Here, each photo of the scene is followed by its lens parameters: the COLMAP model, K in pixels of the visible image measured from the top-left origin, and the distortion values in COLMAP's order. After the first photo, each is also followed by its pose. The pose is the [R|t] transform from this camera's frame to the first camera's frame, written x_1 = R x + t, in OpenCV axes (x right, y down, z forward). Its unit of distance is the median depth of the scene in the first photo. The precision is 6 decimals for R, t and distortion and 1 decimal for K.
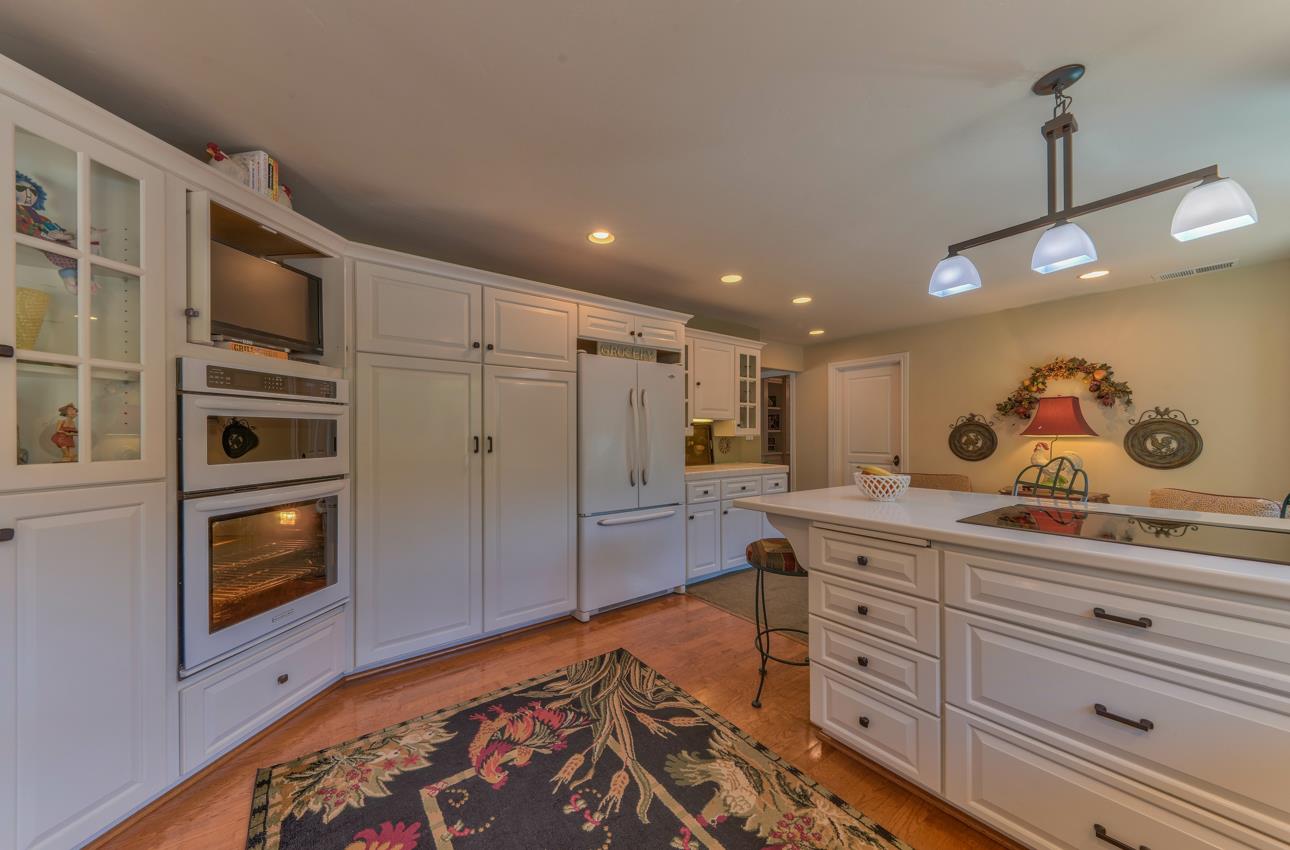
lens RADIAL K [[448.8, 0, 649.4], [0, 448.8, 432.0], [0, 0, 1]] dist [0.008570, -0.000037]
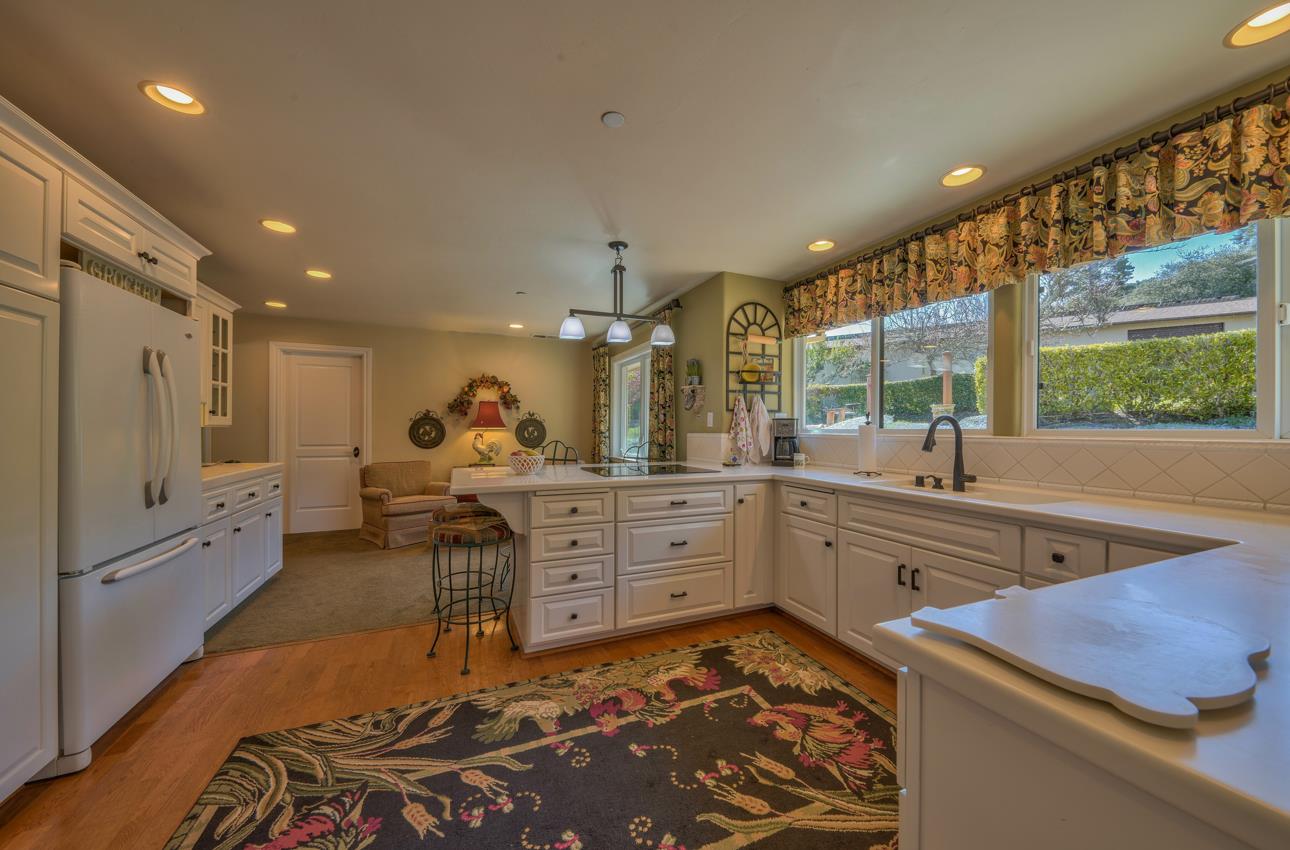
lens RADIAL K [[450.3, 0, 645.0], [0, 450.3, 425.0], [0, 0, 1]] dist [0.001056, -0.005707]
pose [[0.238992, 0.011795, 0.970950, -0.750259], [-0.012502, 0.999881, -0.009069, 0.008944], [-0.970941, -0.009972, 0.239111, 0.330028]]
